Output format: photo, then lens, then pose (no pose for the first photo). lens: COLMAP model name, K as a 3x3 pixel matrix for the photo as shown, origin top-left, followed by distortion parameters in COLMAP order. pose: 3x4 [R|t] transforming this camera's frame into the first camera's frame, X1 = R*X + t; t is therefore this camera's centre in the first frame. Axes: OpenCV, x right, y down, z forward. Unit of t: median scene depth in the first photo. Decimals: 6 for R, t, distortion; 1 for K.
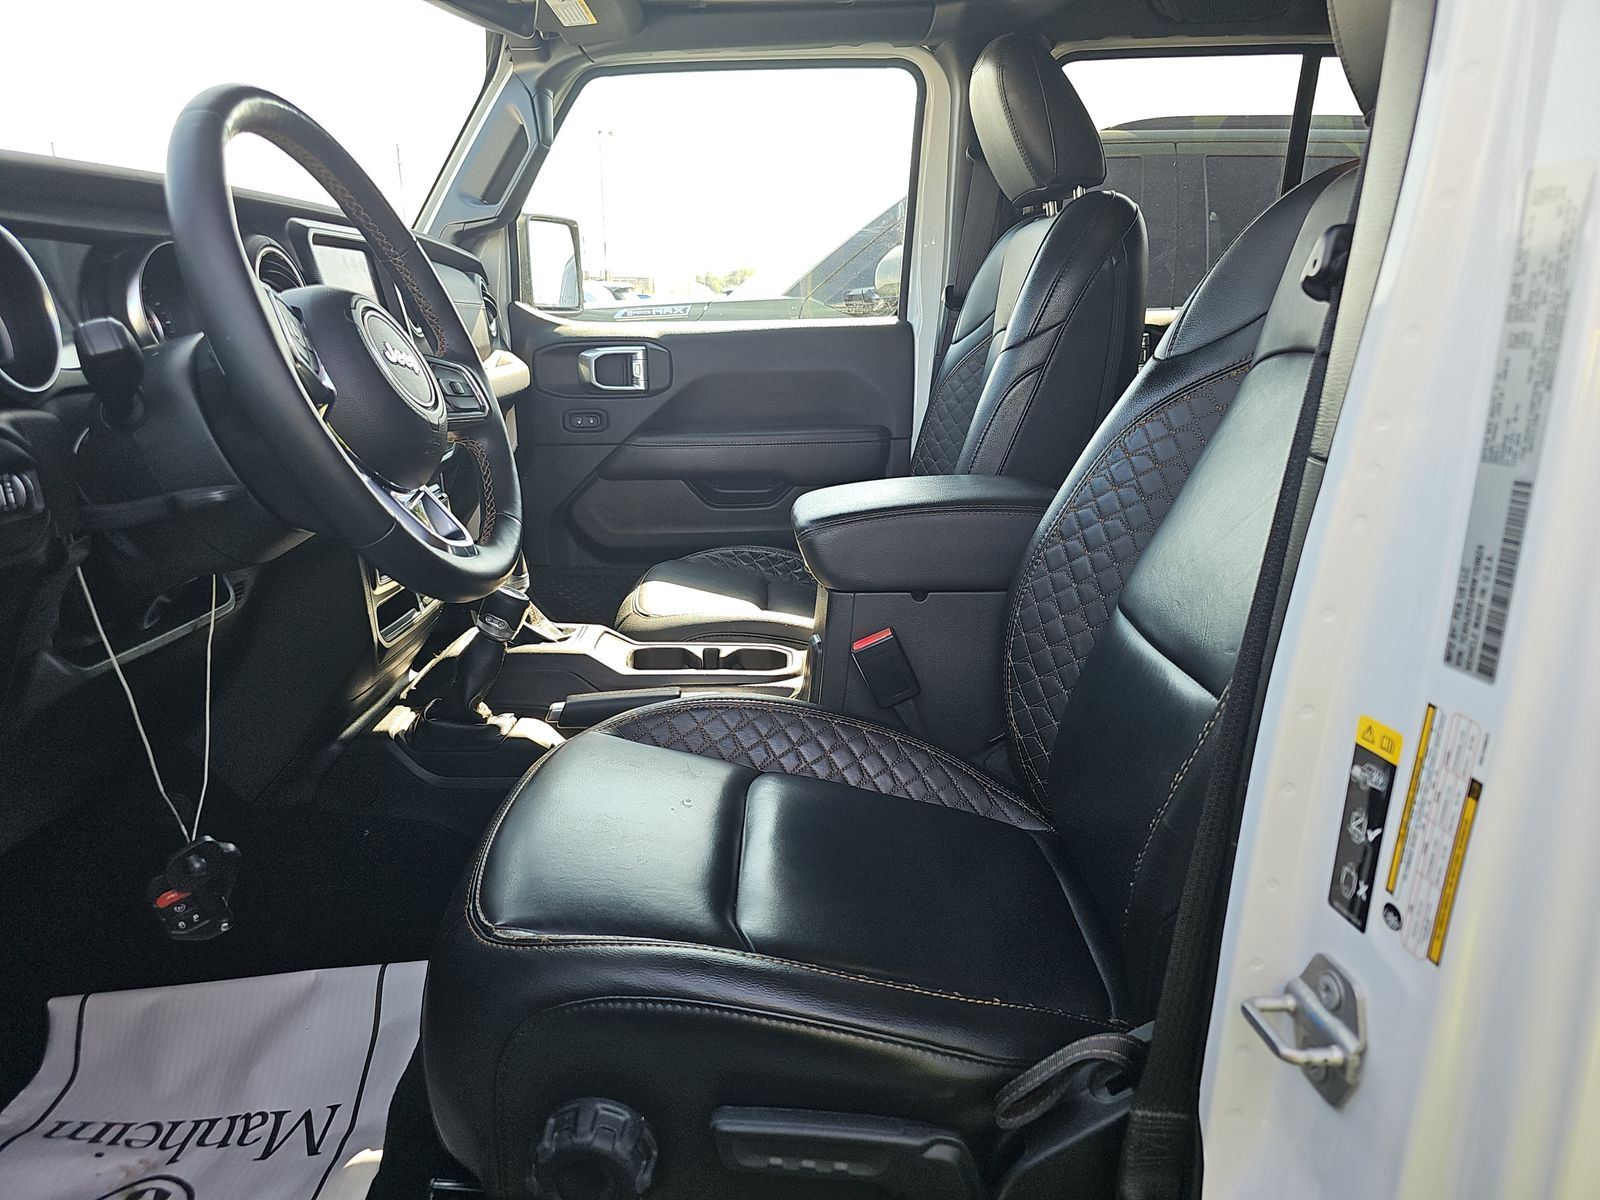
lens RADIAL K [[1109.7, 0, 795.9], [0, 1109.7, 617.0], [0, 0, 1]] dist [0.065535, -0.081924]
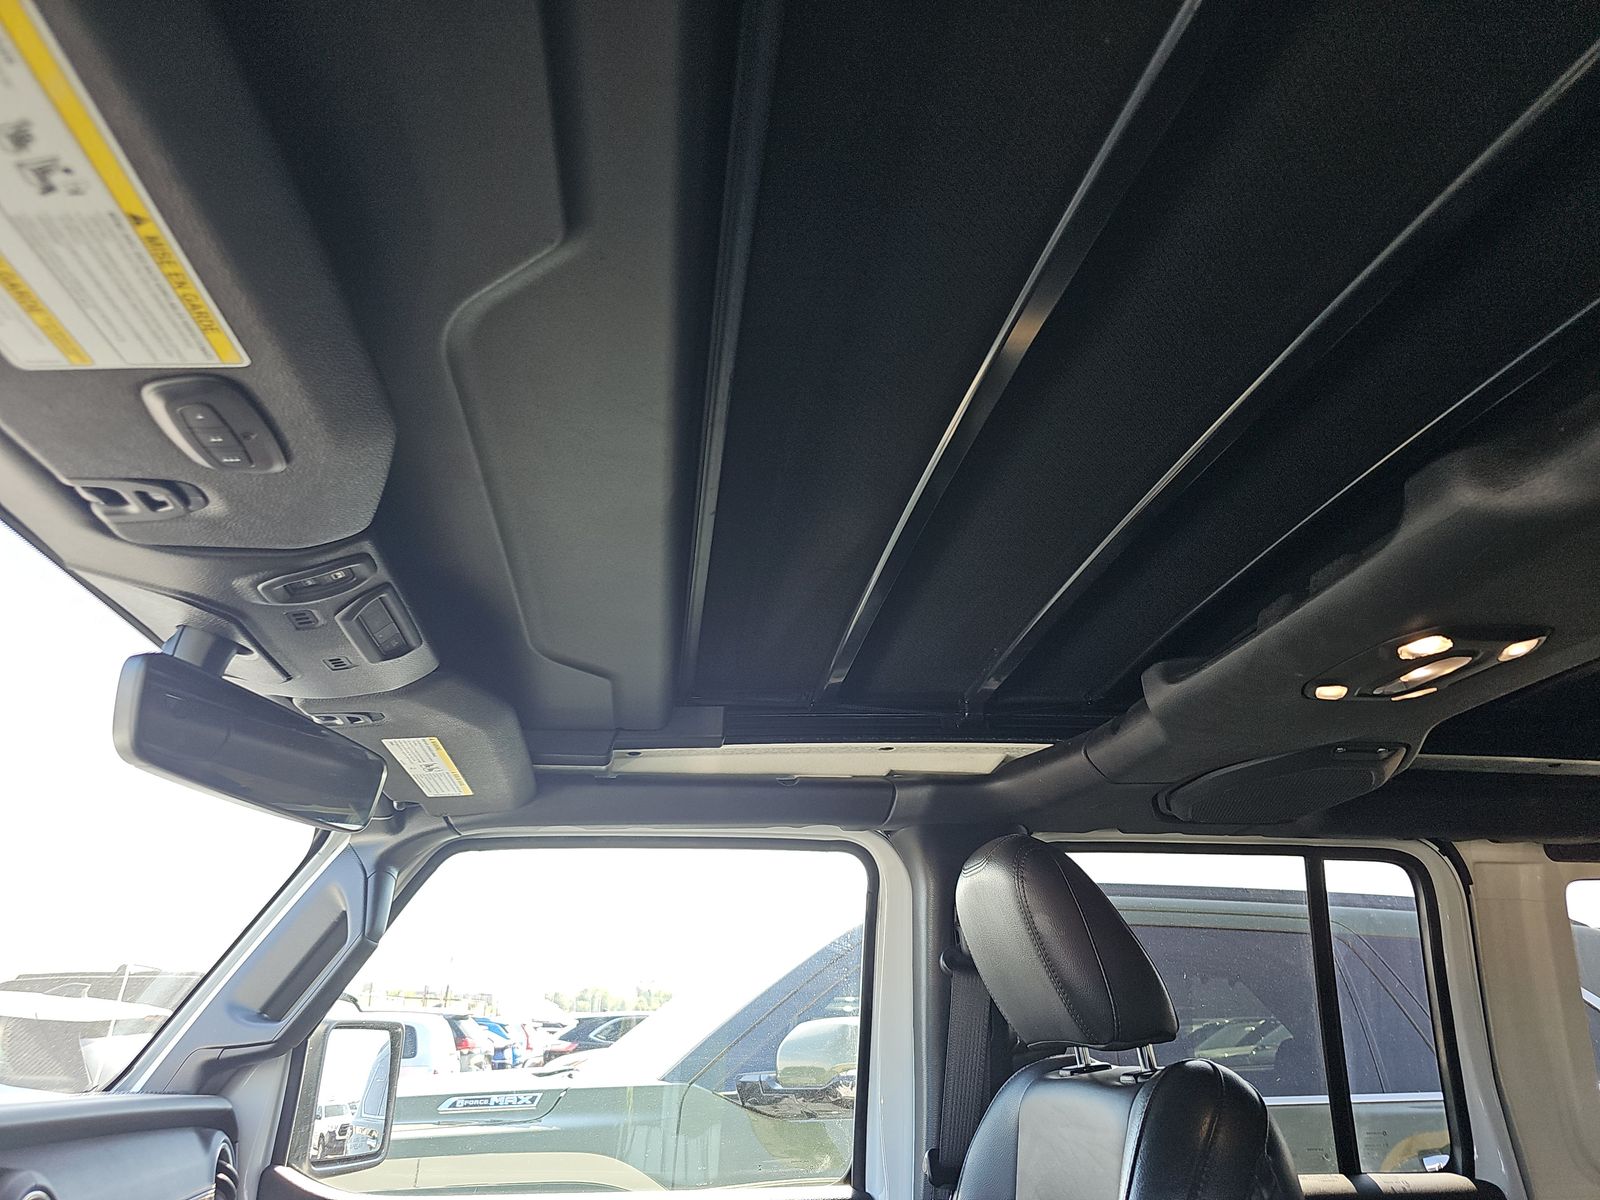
lens RADIAL K [[1109.7, 0, 795.9], [0, 1109.7, 617.0], [0, 0, 1]] dist [0.065535, -0.081924]
pose [[0.991908, 0.061750, 0.110930, -0.046070], [0.014308, 0.813812, -0.580952, -0.165413], [-0.126150, 0.577838, 0.806343, 0.264051]]
